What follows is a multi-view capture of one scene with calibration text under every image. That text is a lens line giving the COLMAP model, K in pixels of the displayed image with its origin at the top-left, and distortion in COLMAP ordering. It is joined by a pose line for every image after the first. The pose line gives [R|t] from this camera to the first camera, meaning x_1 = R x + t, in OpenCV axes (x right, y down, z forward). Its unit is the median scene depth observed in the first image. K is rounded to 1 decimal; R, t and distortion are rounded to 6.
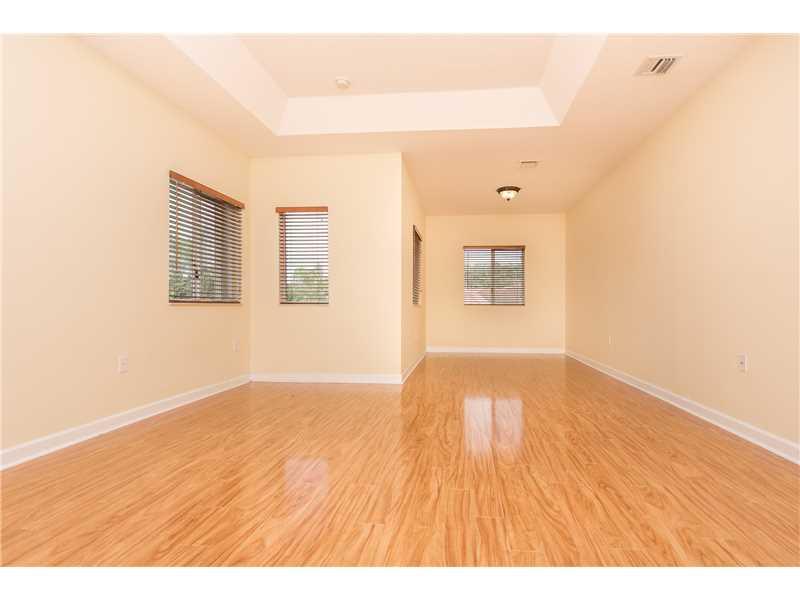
lens RADIAL K [[407.4, 0, 400.1], [0, 407.4, 310.1], [0, 0, 1]] dist [0.001738, -0.000030]
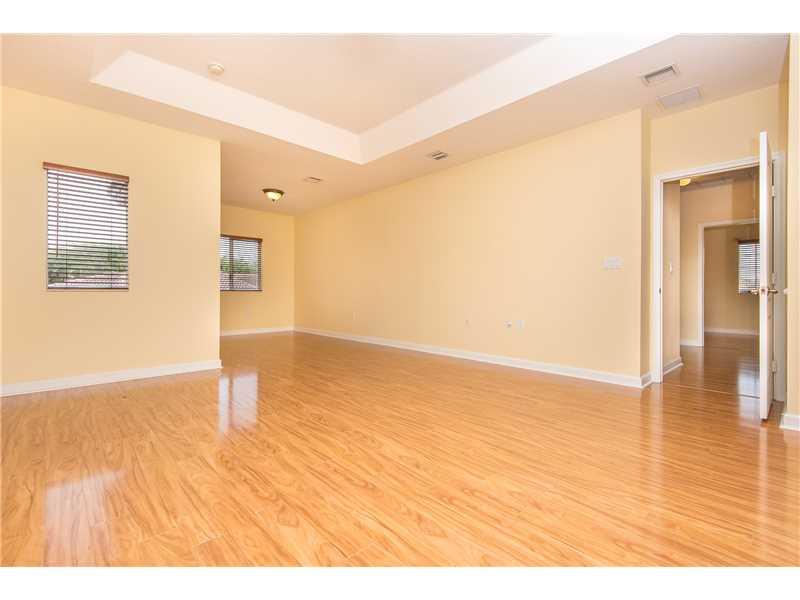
lens RADIAL K [[363.5, 0, 404.0], [0, 363.5, 299.5], [0, 0, 1]] dist [0.002964, -0.000307]
pose [[0.661244, -0.012993, 0.750059, -0.792964], [0.002736, 0.999885, 0.014909, -0.006115], [-0.750166, -0.007806, 0.661203, 0.090985]]
